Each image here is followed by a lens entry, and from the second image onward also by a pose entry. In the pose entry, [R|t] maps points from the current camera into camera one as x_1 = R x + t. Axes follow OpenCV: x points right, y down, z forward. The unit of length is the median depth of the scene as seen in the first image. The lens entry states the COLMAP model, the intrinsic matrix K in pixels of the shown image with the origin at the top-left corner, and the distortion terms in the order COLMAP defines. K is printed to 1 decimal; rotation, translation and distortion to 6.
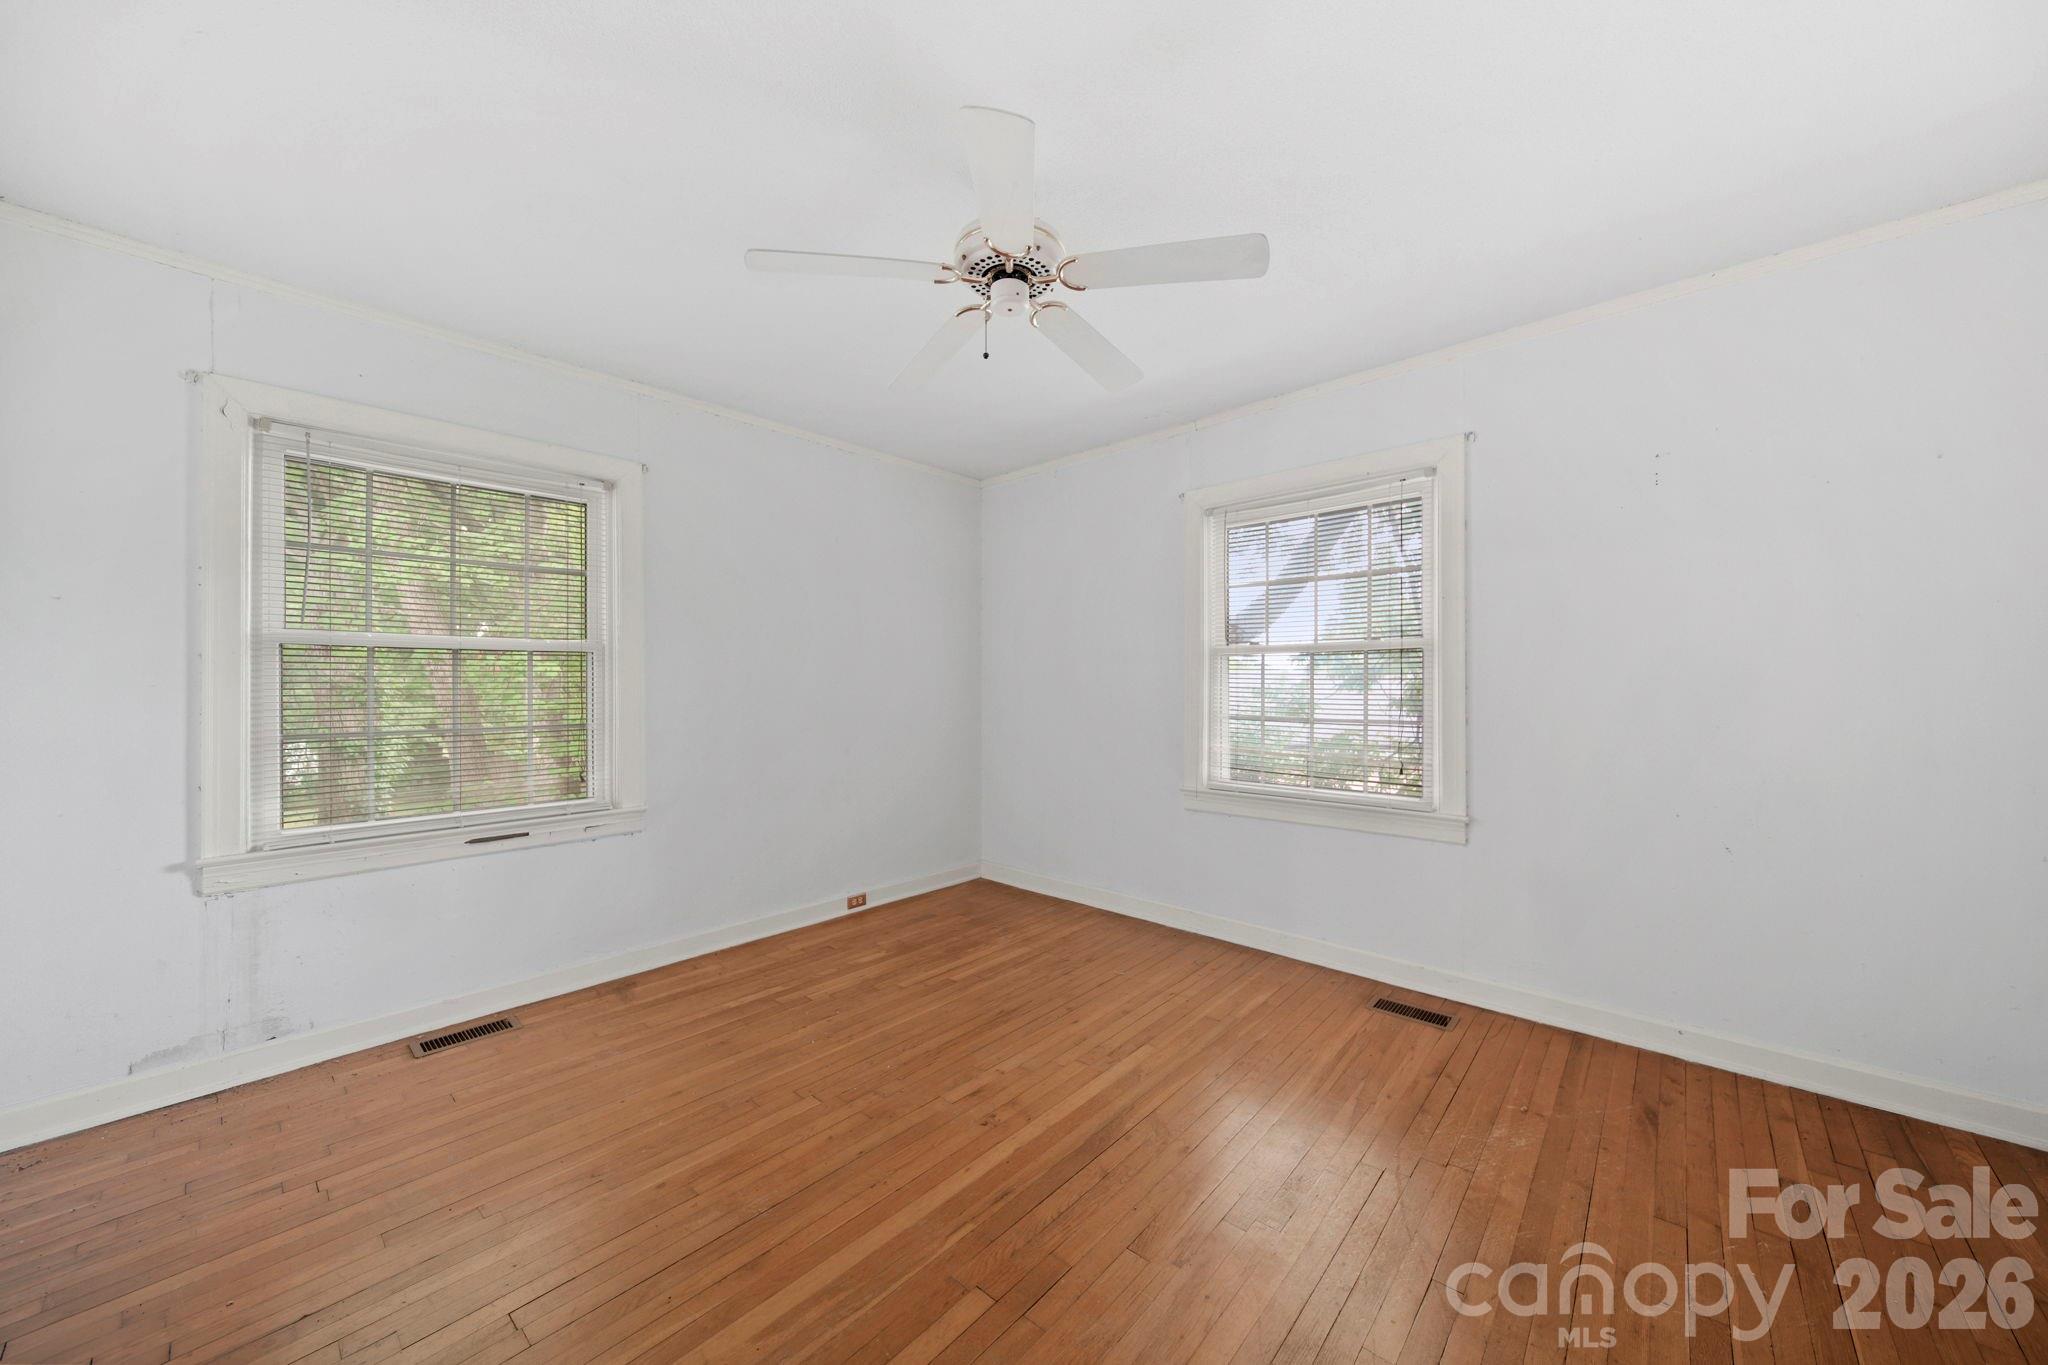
lens RADIAL K [[728.7, 0, 1028.8], [0, 728.7, 683.4], [0, 0, 1]] dist [0.000844, -0.000015]
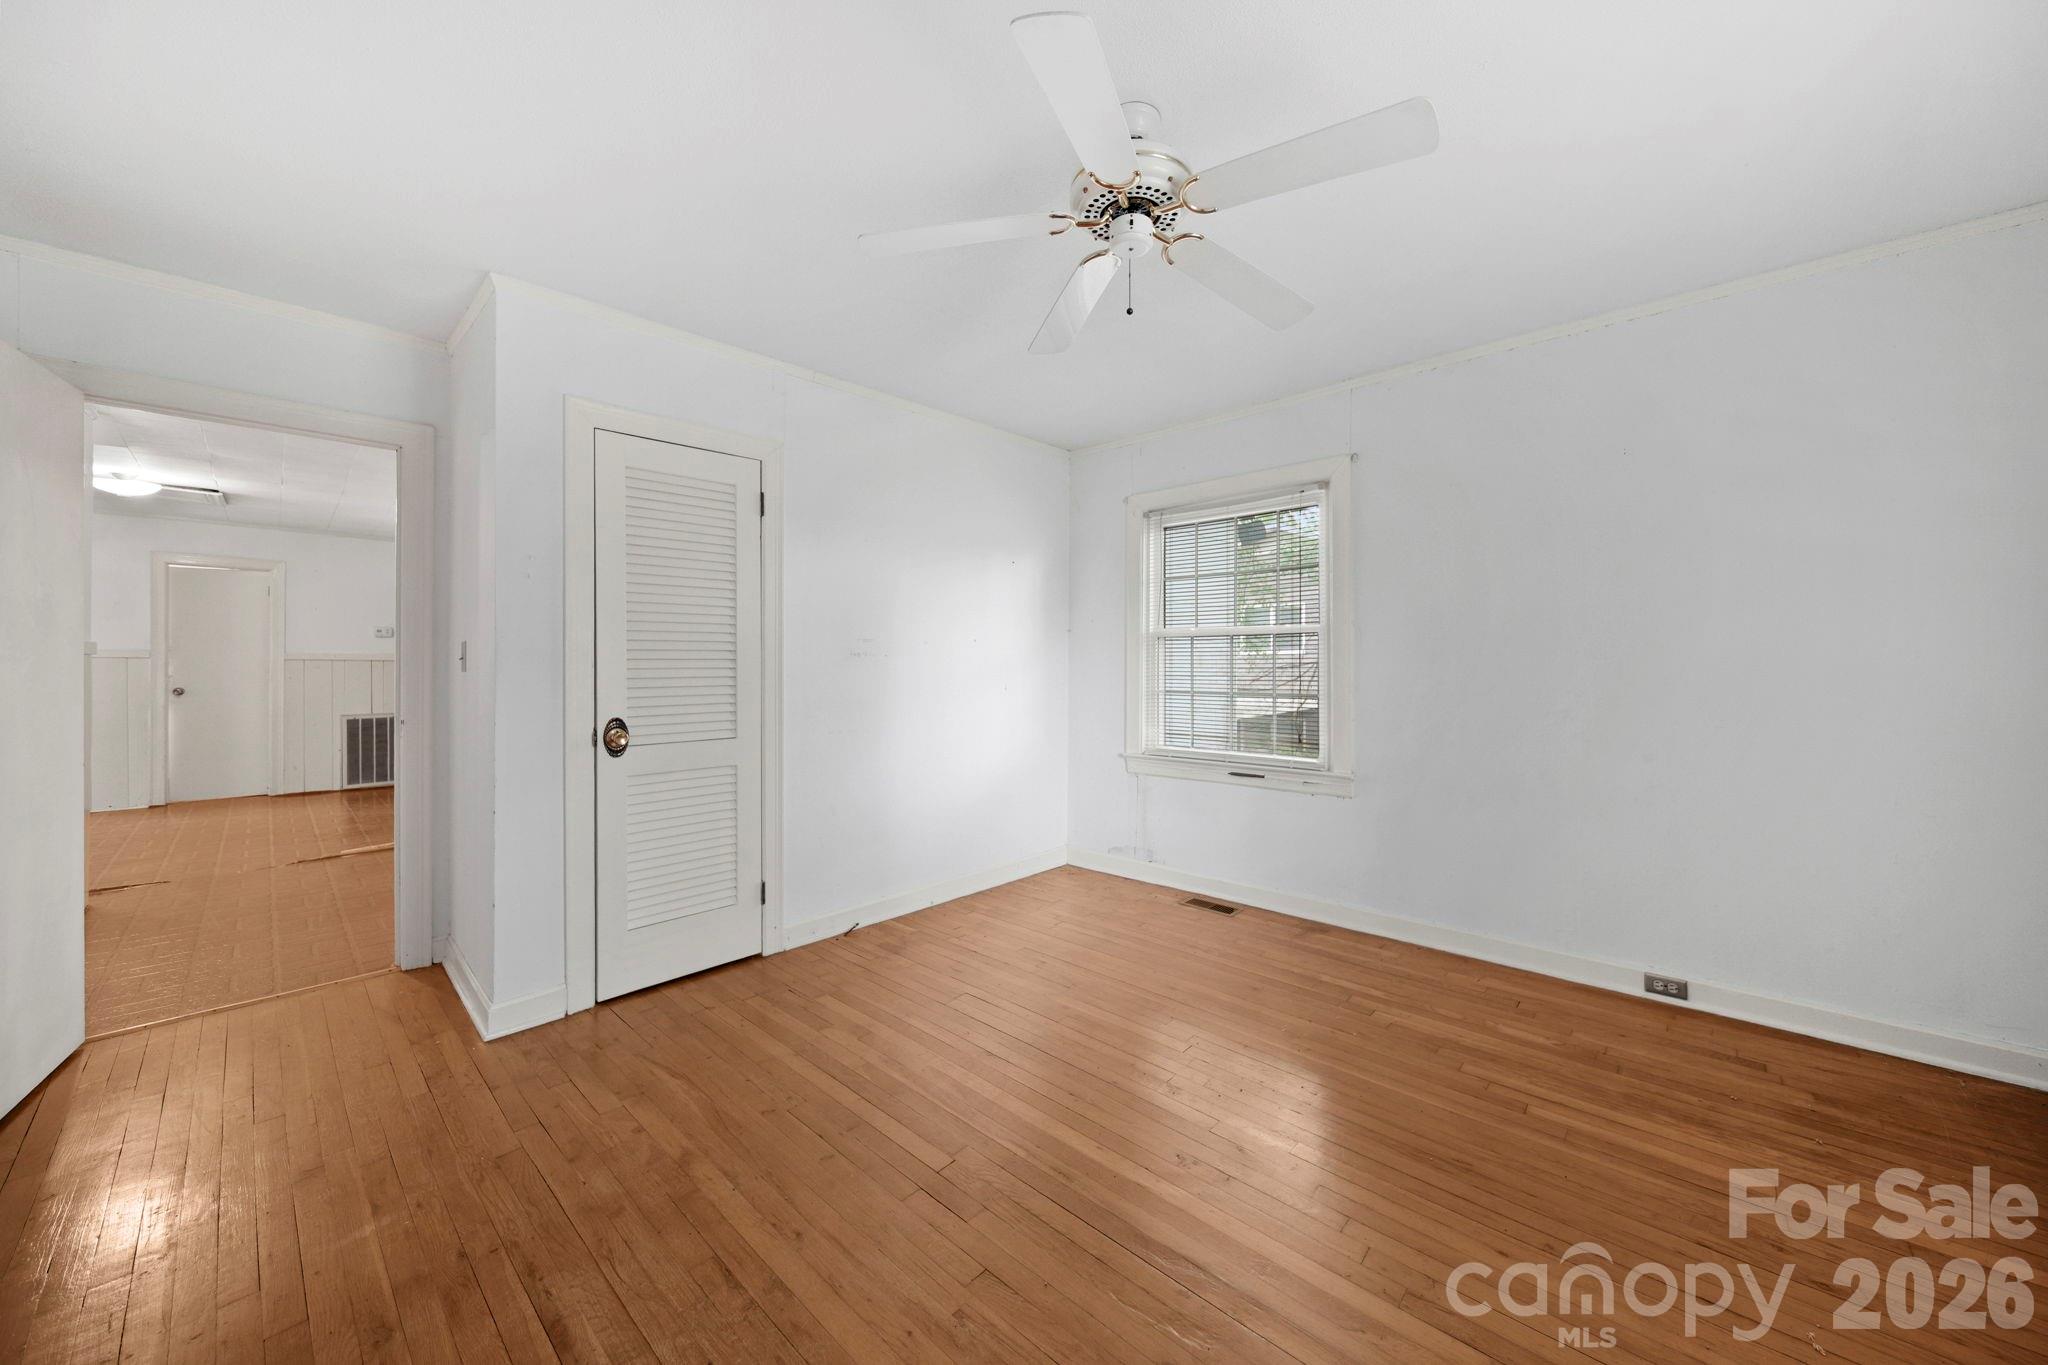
lens RADIAL K [[728.7, 0, 1028.8], [0, 728.7, 683.4], [0, 0, 1]] dist [0.000844, -0.000015]
pose [[-0.013473, 0.030427, -0.999446, 0.559731], [0.007174, 0.999514, 0.030332, 0.000776], [0.999884, -0.006761, -0.013685, 0.576458]]
